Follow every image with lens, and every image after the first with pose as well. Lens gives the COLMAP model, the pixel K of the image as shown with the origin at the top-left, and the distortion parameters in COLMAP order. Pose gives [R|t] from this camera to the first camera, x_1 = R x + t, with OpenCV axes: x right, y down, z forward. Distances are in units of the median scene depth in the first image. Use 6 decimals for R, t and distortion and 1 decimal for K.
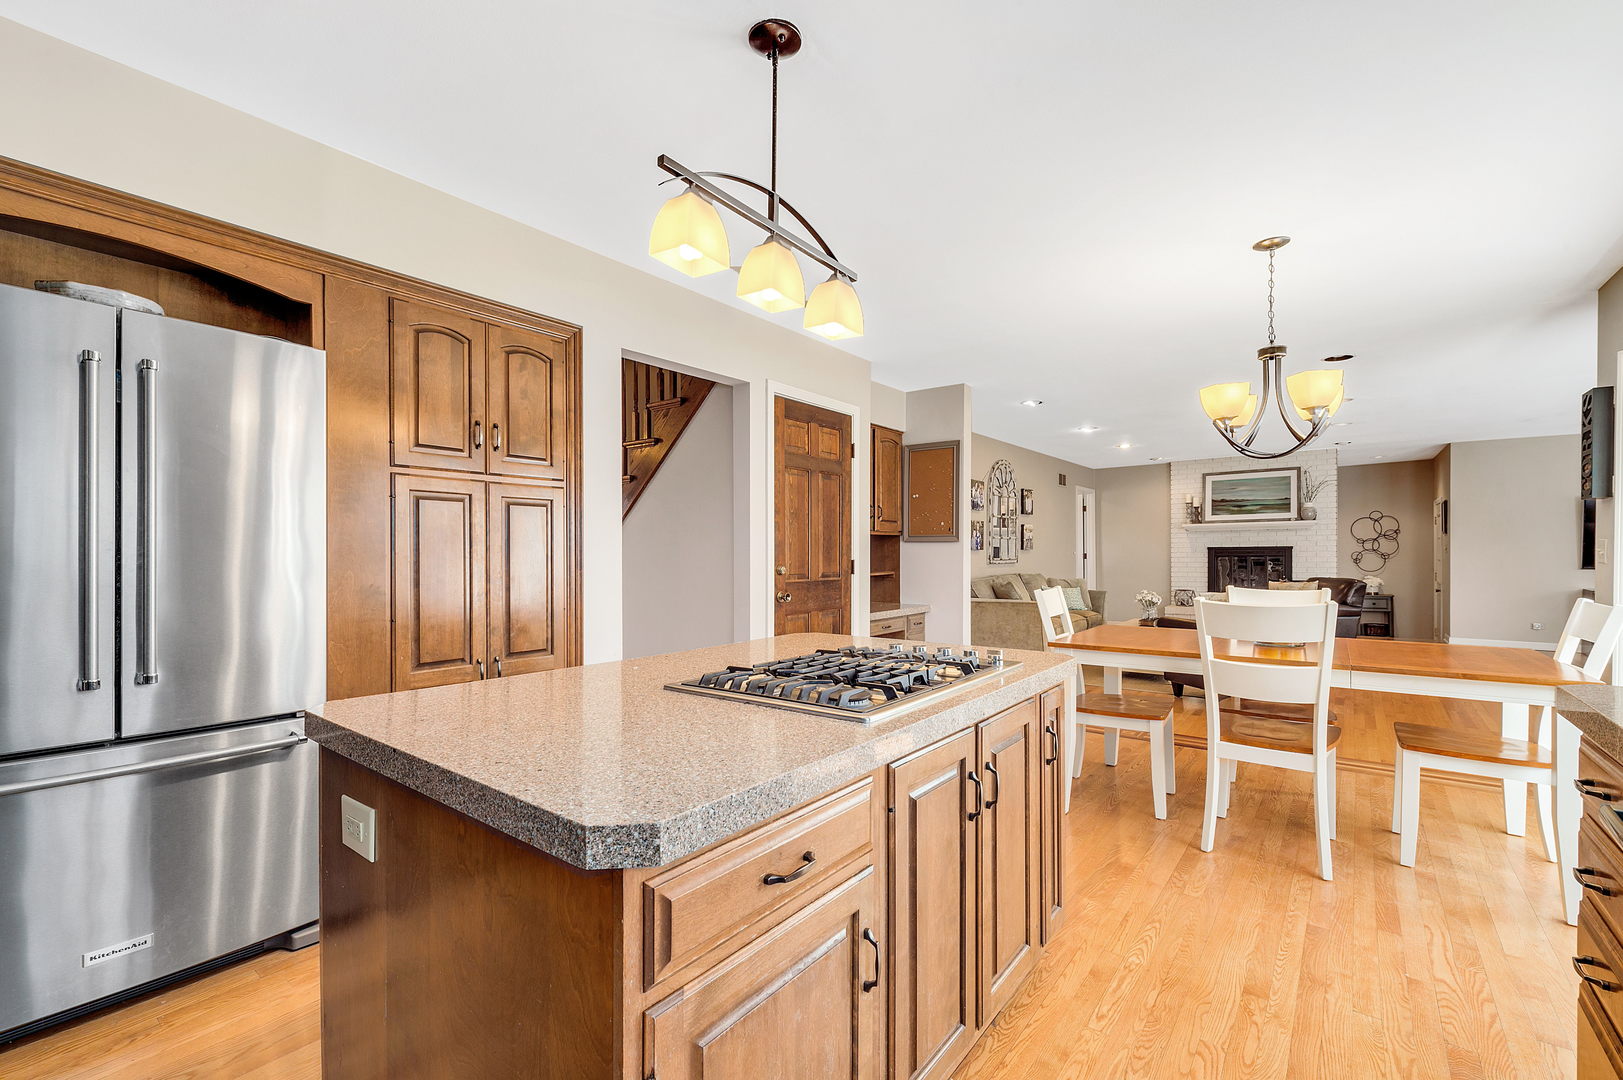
lens RADIAL K [[720.8, 0, 799.4], [0, 720.8, 554.1], [0, 0, 1]] dist [0.000254, -0.000062]
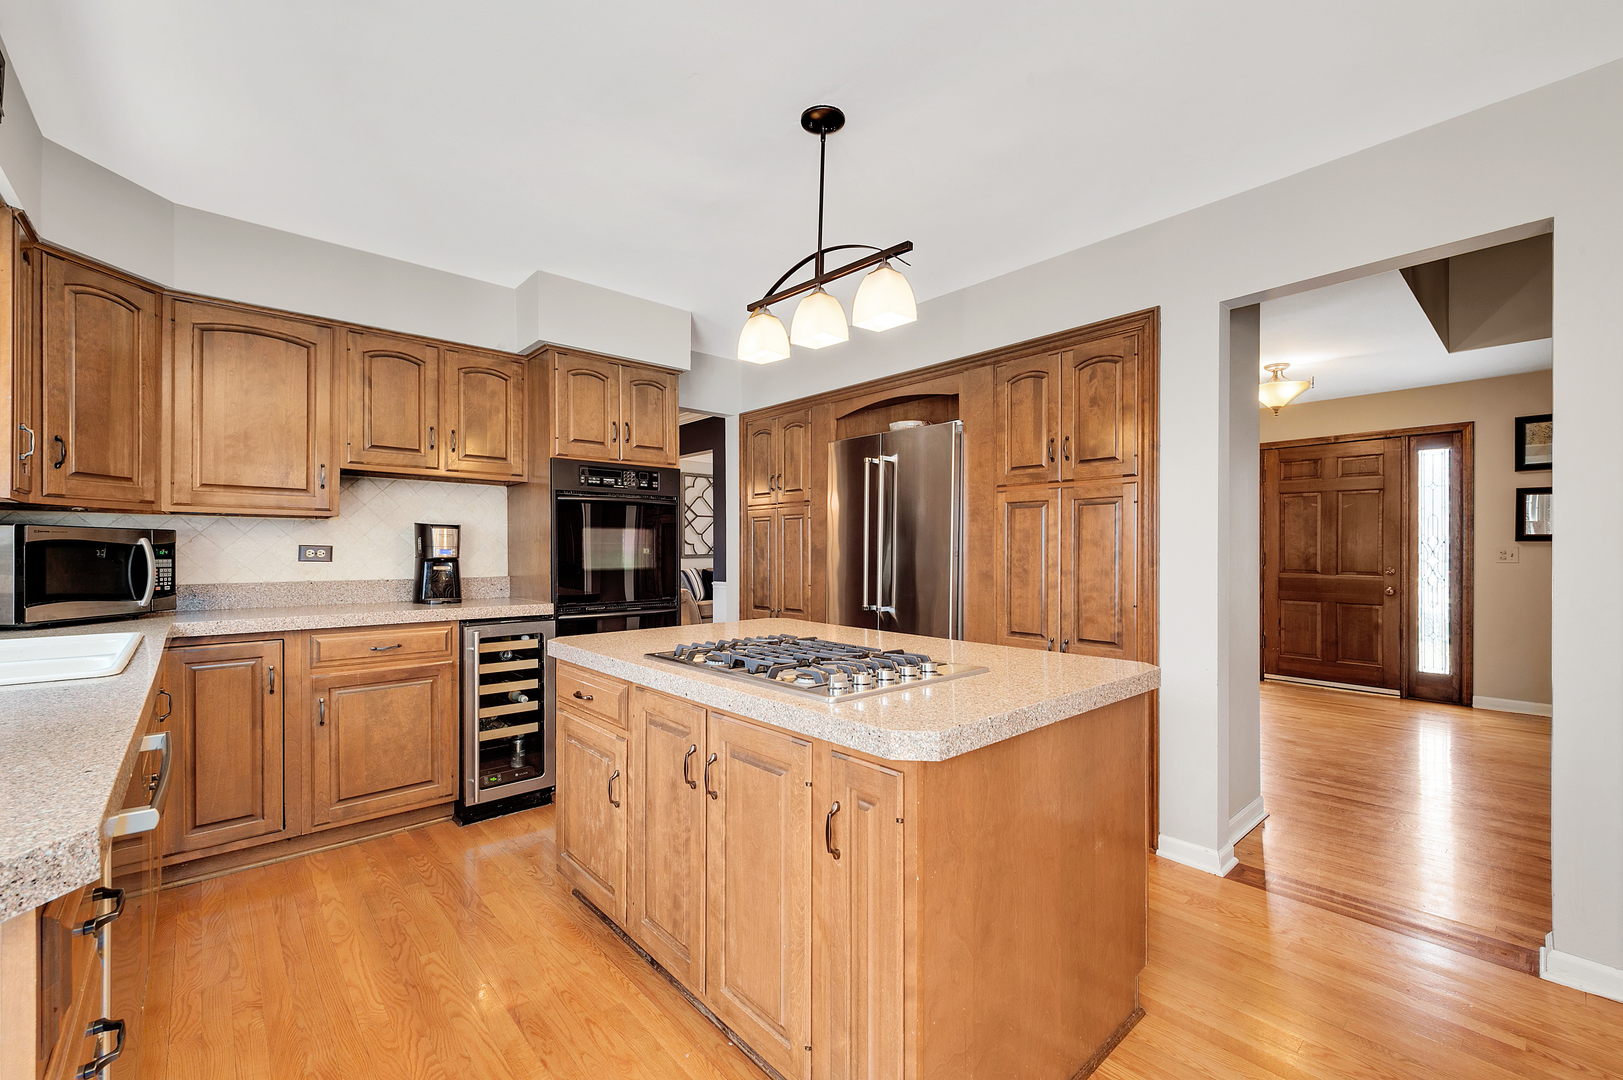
lens RADIAL K [[672.1, 0, 817.3], [0, 672.1, 548.3], [0, 0, 1]] dist [0.017366, 0.000067]
pose [[-0.184037, 0.006123, -0.982900, 0.757616], [0.010260, 0.999938, 0.004308, -0.012068], [0.982866, -0.009291, -0.184089, 0.858692]]
